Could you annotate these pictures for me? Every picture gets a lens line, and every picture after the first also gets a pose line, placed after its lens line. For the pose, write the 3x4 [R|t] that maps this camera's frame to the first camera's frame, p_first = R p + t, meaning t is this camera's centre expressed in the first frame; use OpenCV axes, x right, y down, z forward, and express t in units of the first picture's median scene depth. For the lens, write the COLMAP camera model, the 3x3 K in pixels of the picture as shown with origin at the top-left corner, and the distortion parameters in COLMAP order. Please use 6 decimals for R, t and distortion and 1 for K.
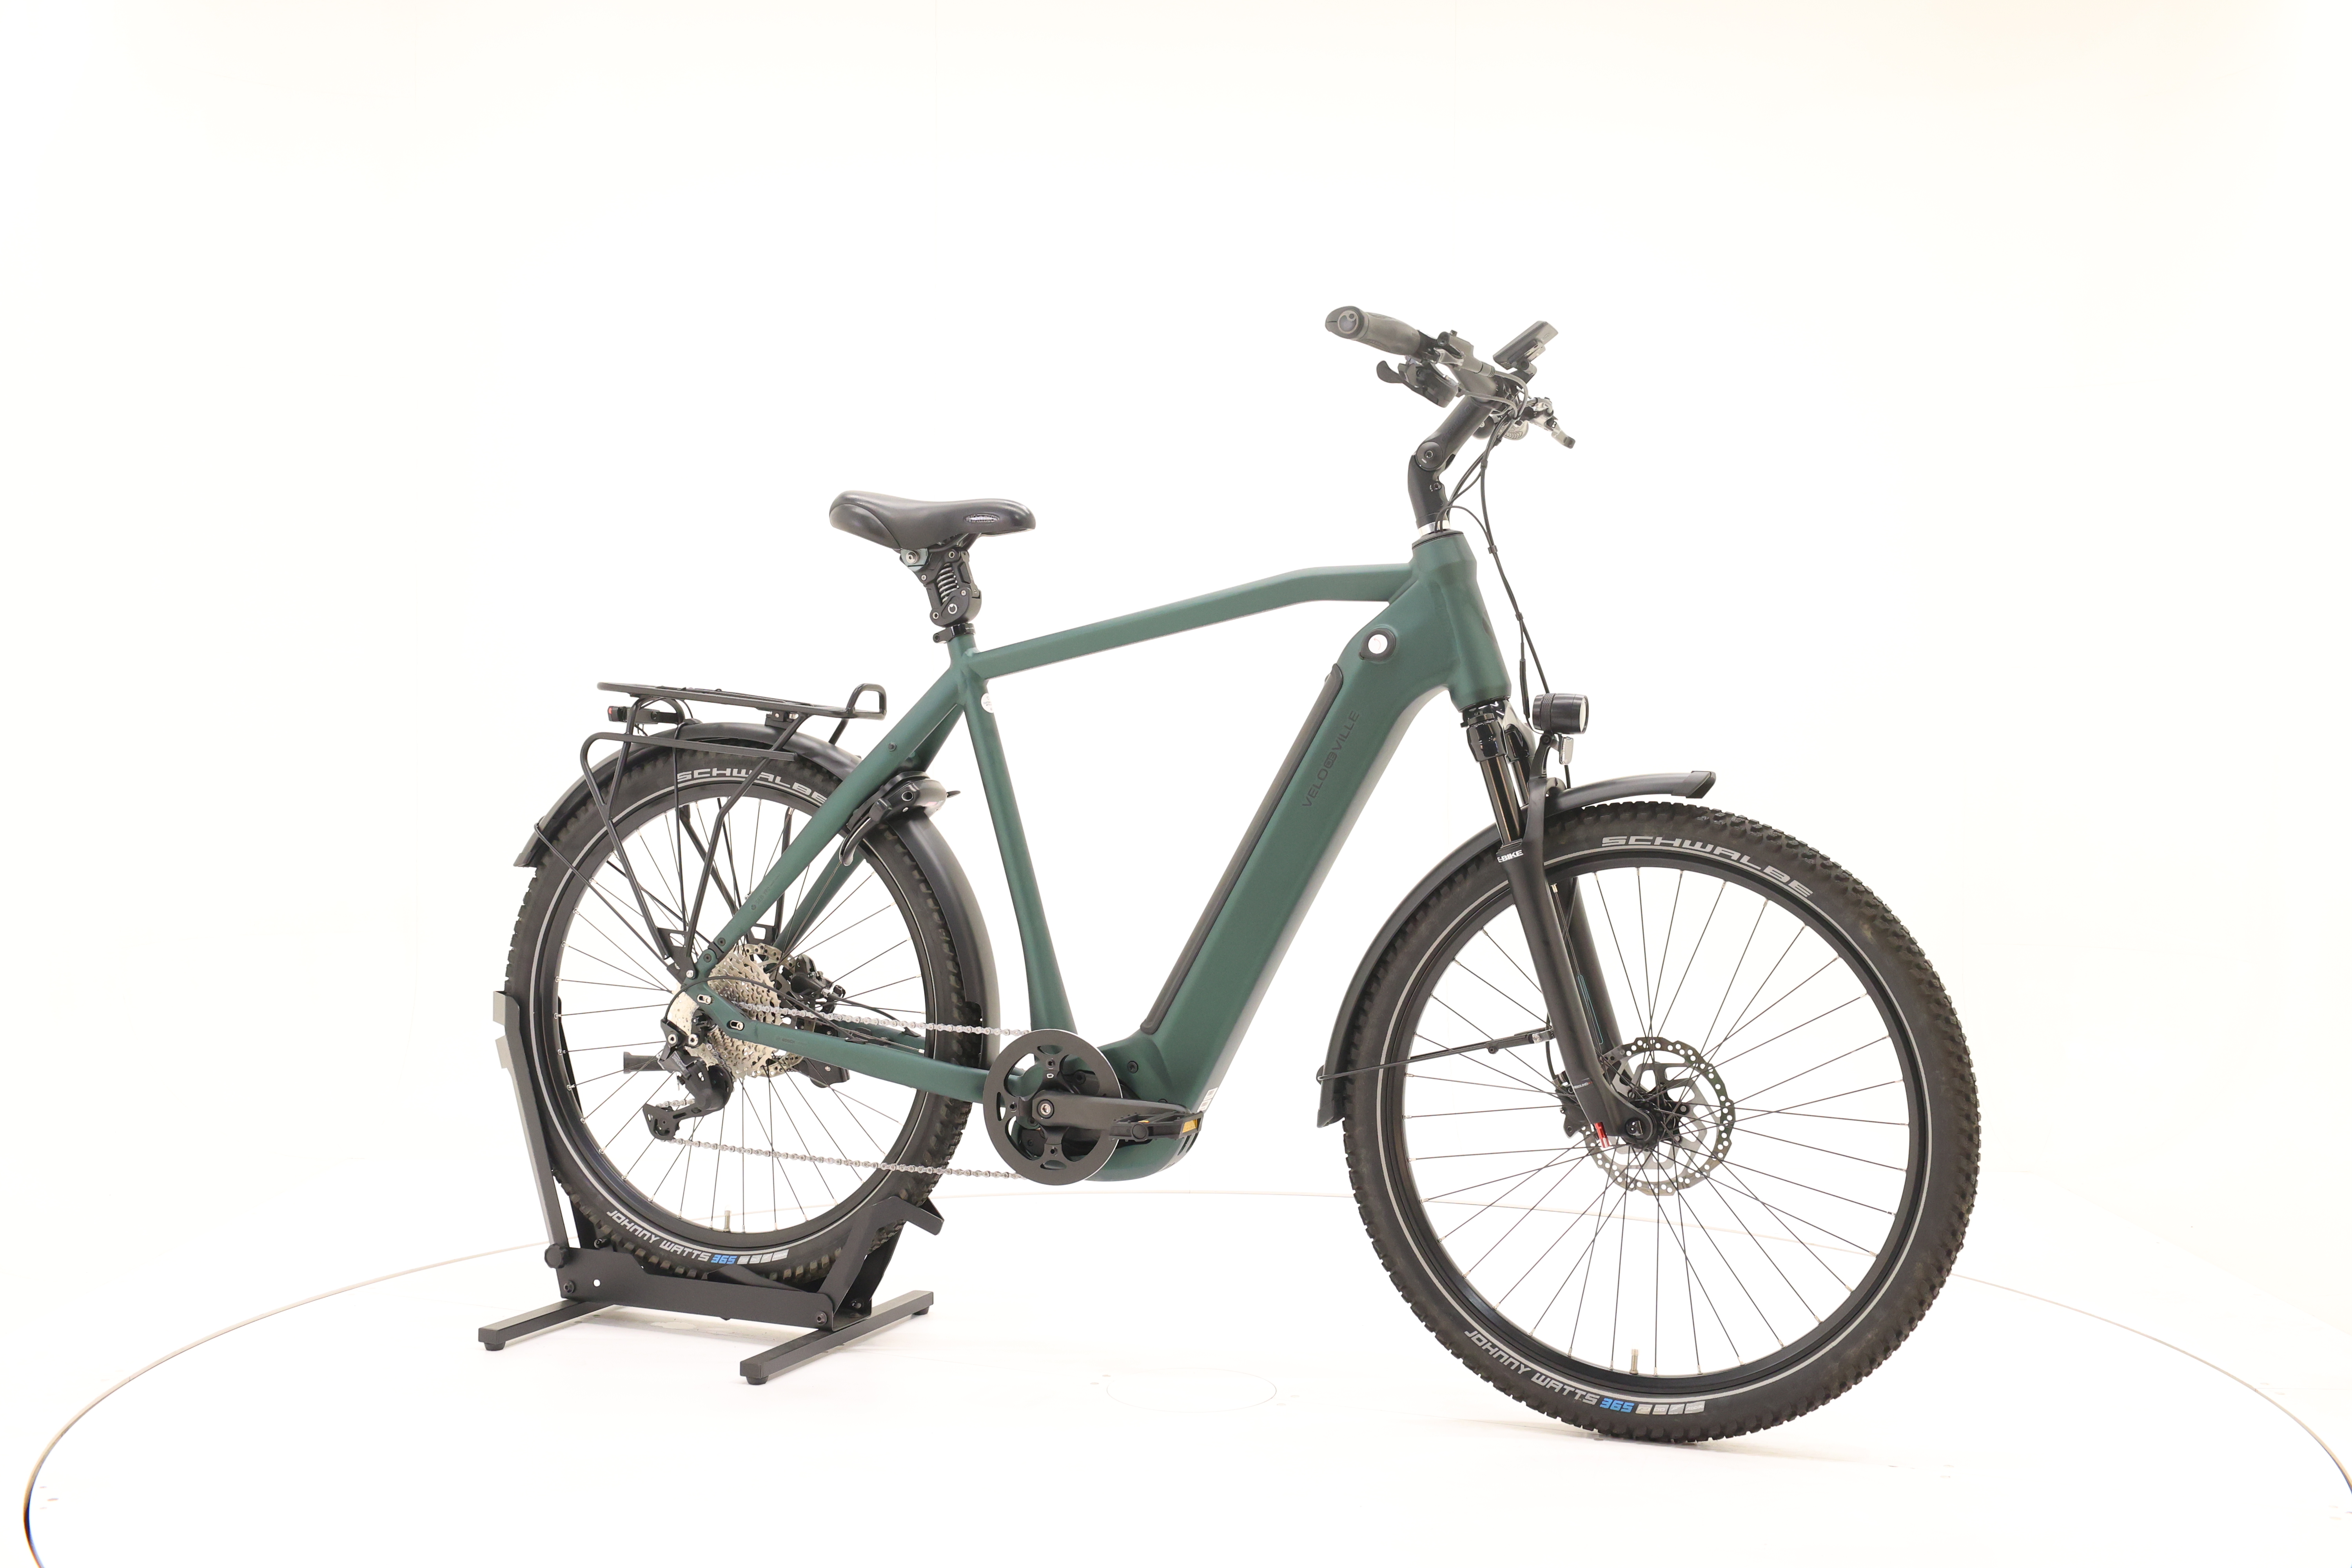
lens RADIAL K [[2530.7, 0, 1176.8], [0, 2530.7, 778.8], [0, 0, 1]] dist [-0.001358, 0.000000]
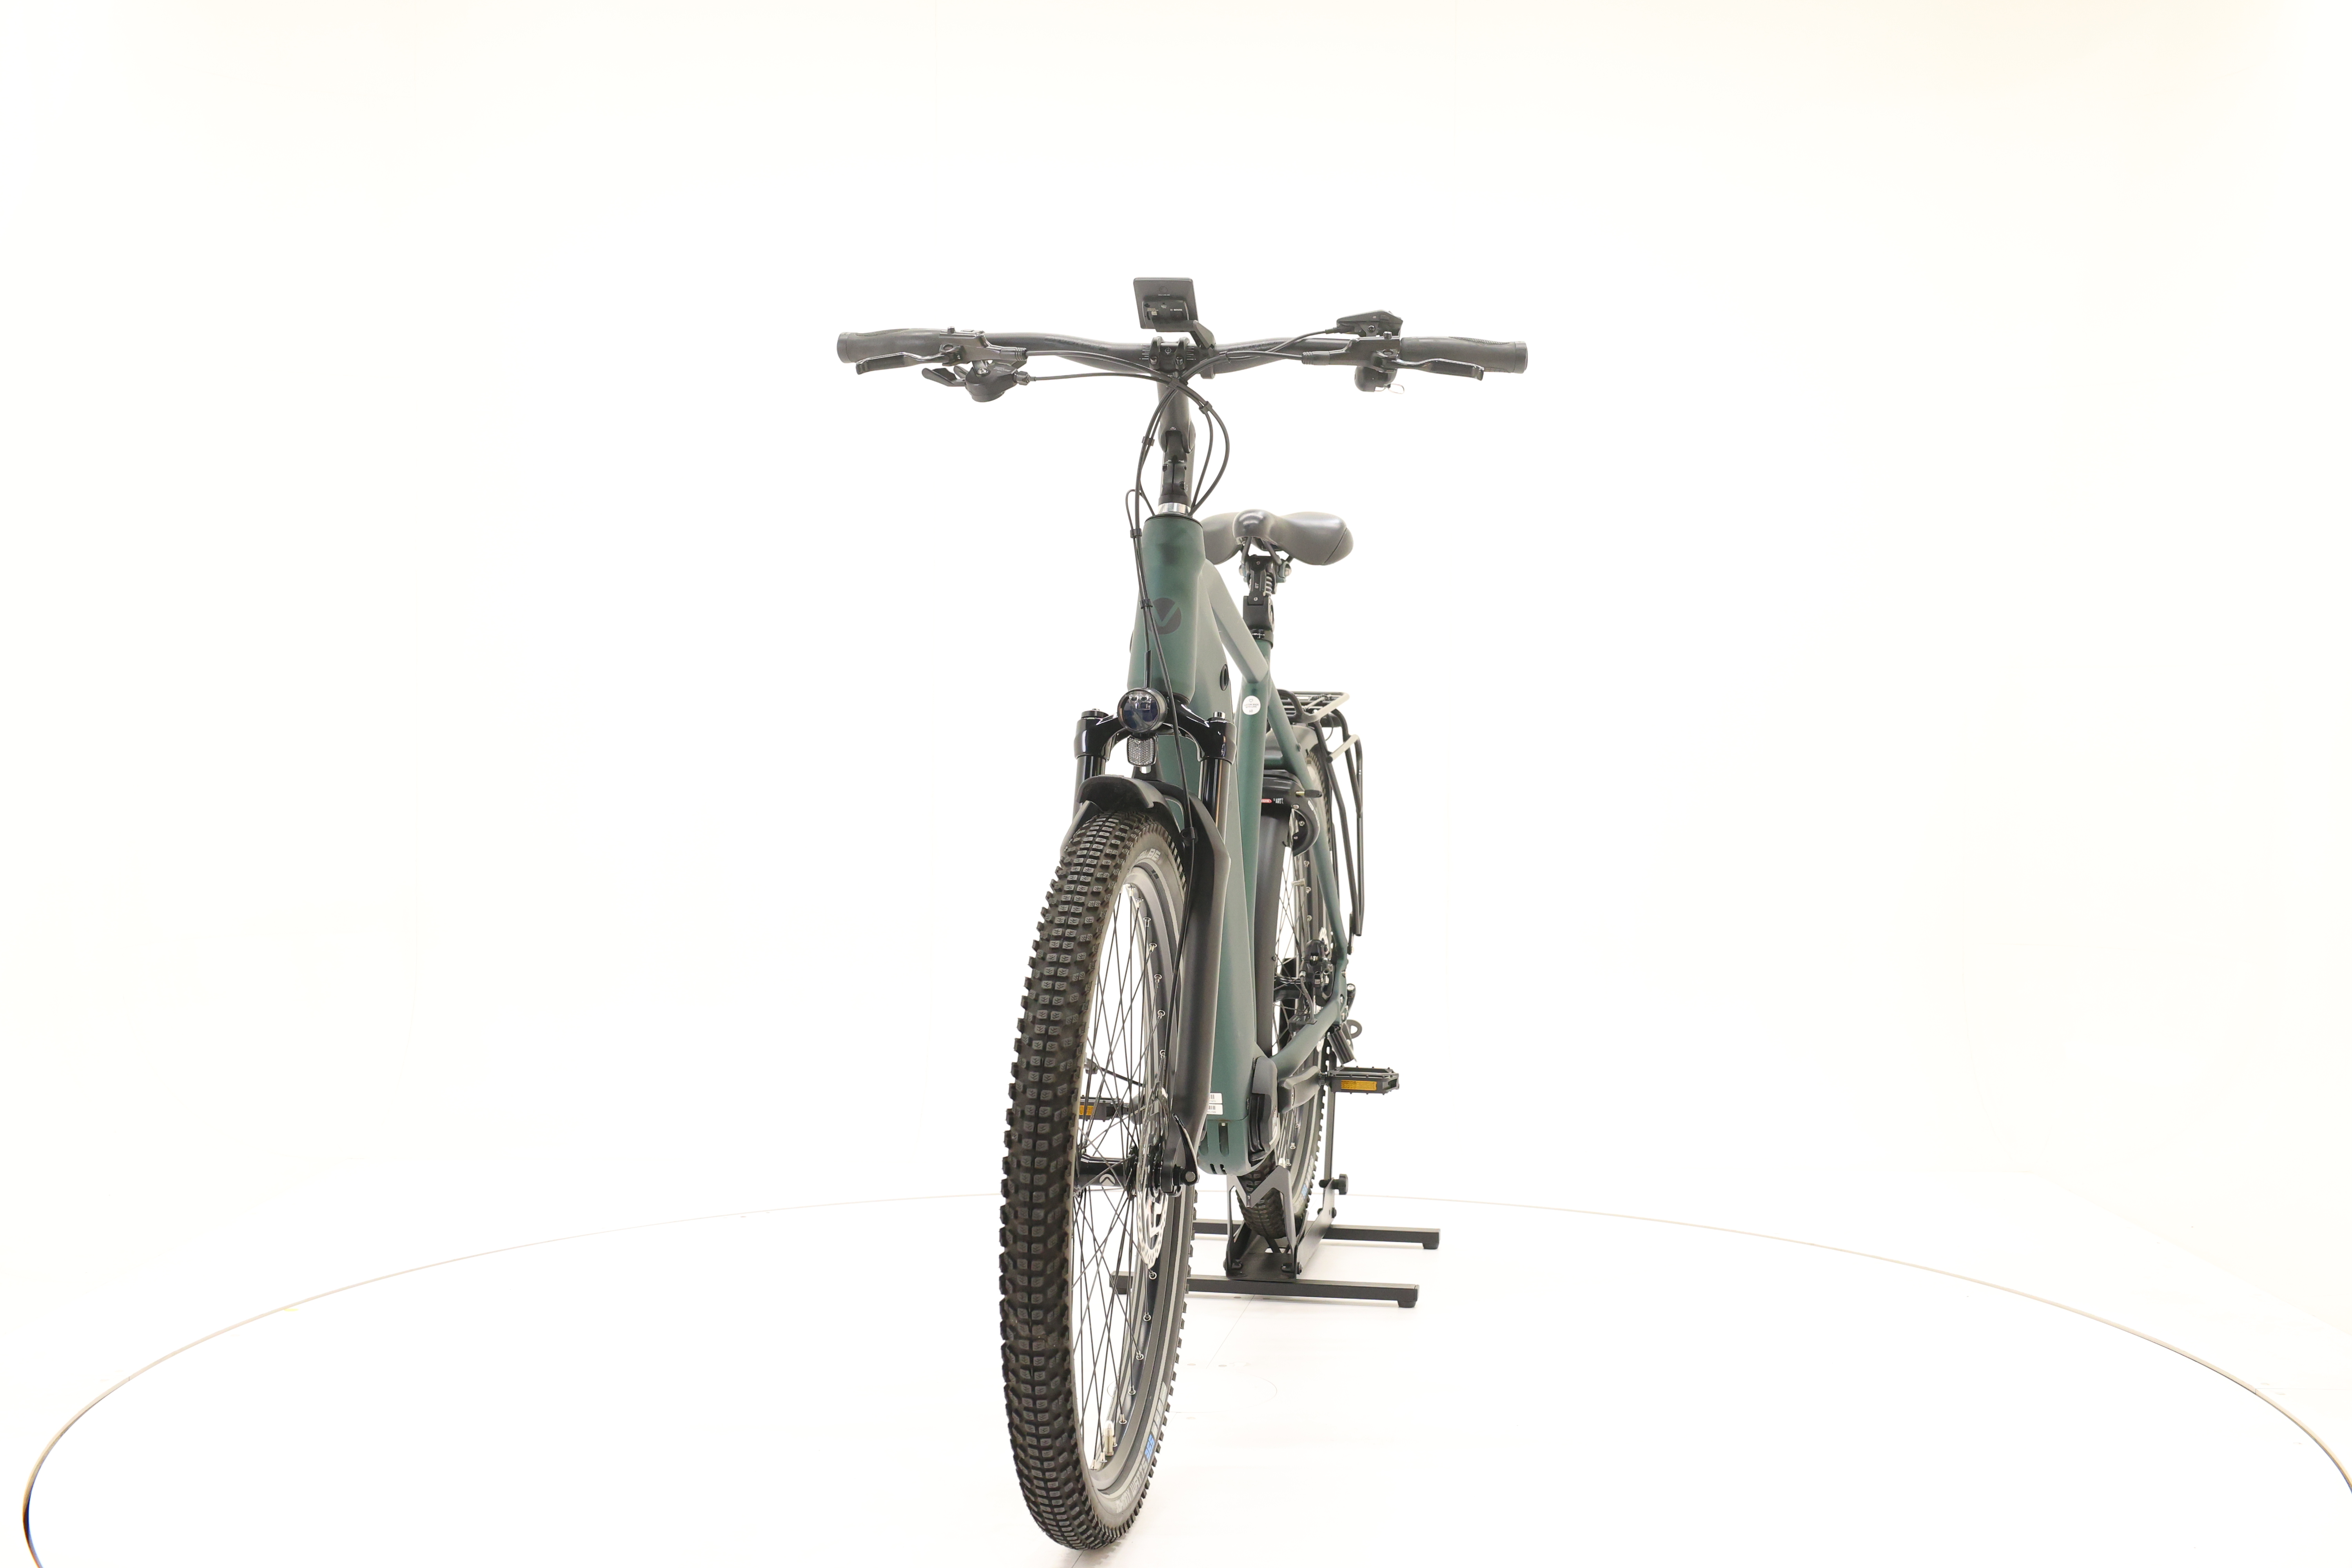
lens RADIAL K [[2530.7, 0, 1190.8], [0, 2530.7, 787.9], [0, 0, 1]] dist [-0.001358, 0.000000]
pose [[0.227298, 0.019196, -0.973636, 0.942921], [-0.021580, 0.999659, 0.014671, -0.010856], [0.973586, 0.017676, 0.227635, 0.742061]]
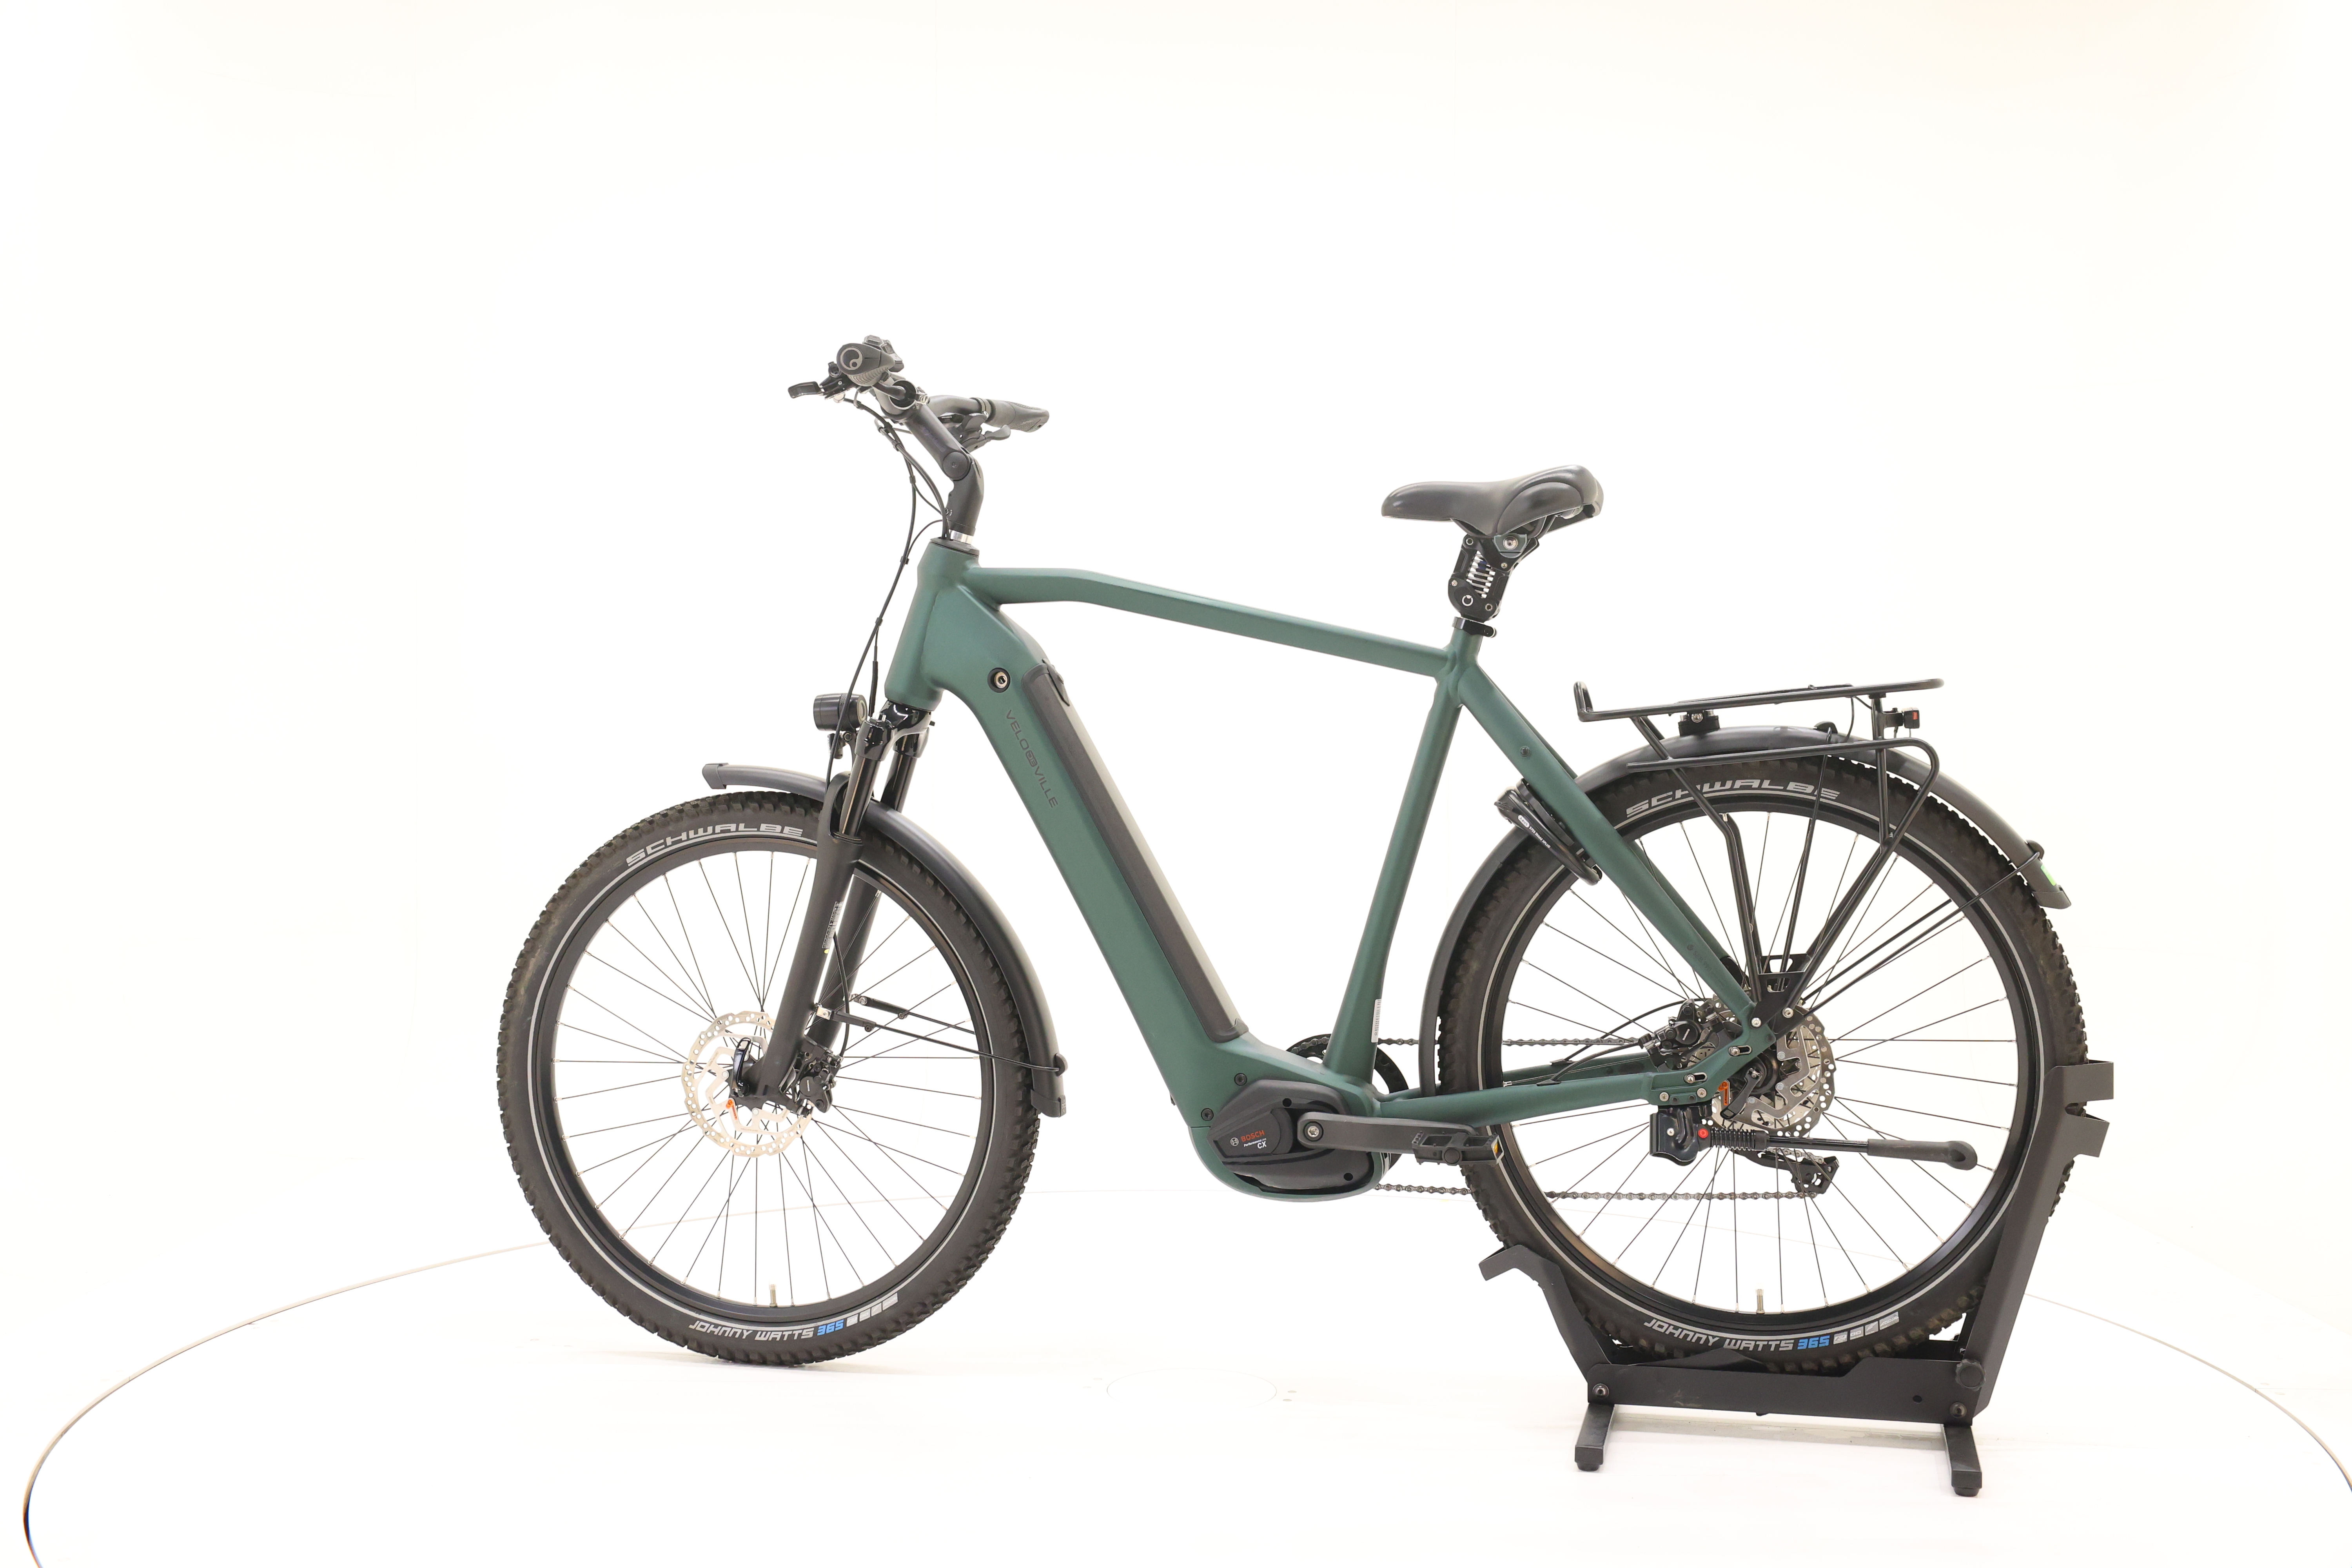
lens RADIAL K [[2530.7, 0, 1179.2], [0, 2530.7, 778.3], [0, 0, 1]] dist [-0.001358, 0.000000]
pose [[-0.985469, -0.004893, -0.169785, 0.175695], [-0.011386, 0.999240, 0.037289, -0.036080], [0.169473, 0.038680, -0.984775, 1.908770]]
